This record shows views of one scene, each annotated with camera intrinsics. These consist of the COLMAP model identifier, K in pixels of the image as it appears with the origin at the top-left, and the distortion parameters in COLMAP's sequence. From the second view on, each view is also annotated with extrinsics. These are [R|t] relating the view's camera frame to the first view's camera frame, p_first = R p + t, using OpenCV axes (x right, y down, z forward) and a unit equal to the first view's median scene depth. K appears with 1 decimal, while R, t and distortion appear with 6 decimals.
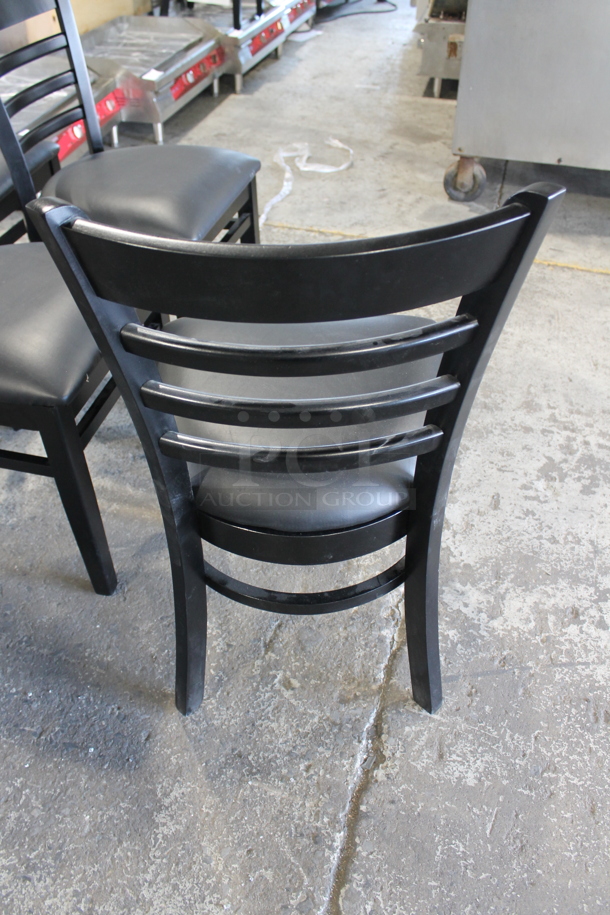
lens RADIAL K [[780.4, 0, 299.6], [0, 780.4, 451.4], [0, 0, 1]] dist [-0.158809, 0.134663]
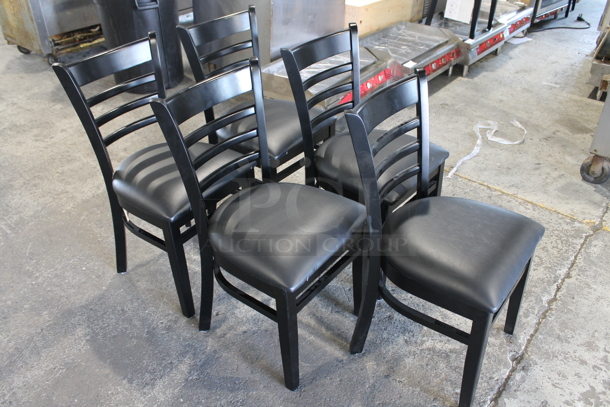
lens RADIAL K [[520.3, 0, 305.3], [0, 520.3, 205.2], [0, 0, 1]] dist [-0.158809, 0.134663]
pose [[0.917148, 0.218656, -0.333209, 0.034097], [-0.256696, 0.963640, -0.074196, -0.065352], [0.304870, 0.153582, 0.939929, -0.066810]]
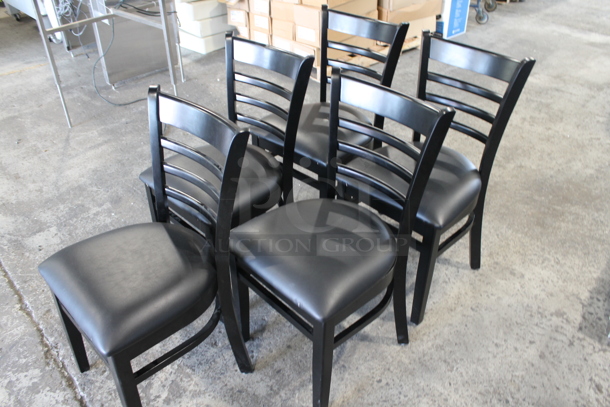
lens RADIAL K [[520.3, 0, 306.3], [0, 520.3, 202.1], [0, 0, 1]] dist [-0.158809, 0.134663]
pose [[-0.527968, 0.491853, -0.692337, 0.223166], [-0.553557, 0.418944, 0.719764, -0.561866], [0.644068, 0.763261, 0.051079, 0.486591]]
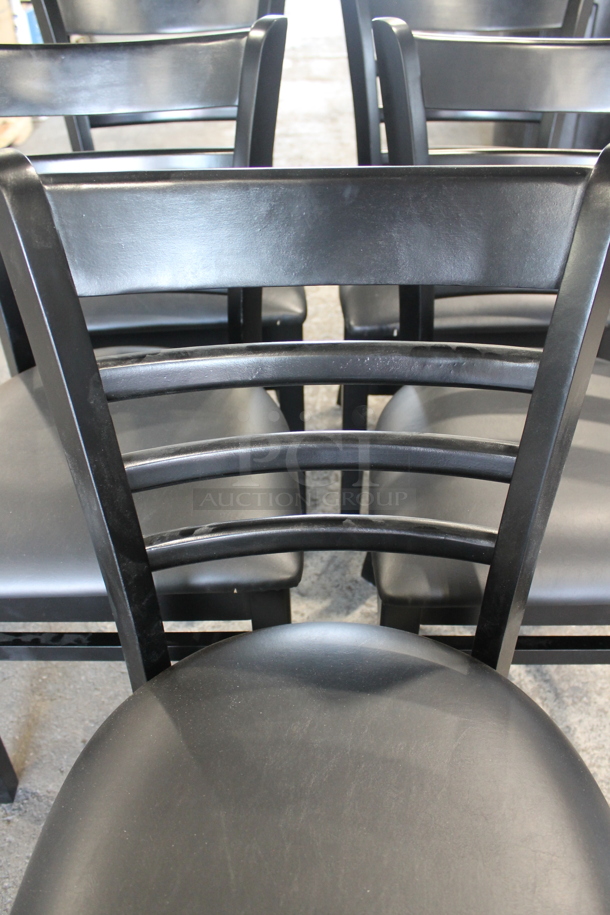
lens RADIAL K [[780.4, 0, 303.8], [0, 780.4, 454.9], [0, 0, 1]] dist [-0.158809, 0.134663]
pose [[0.248463, 0.605962, -0.755696, 0.083830], [-0.629914, 0.693745, 0.349178, -0.232005], [0.735849, 0.389266, 0.554074, 0.318064]]
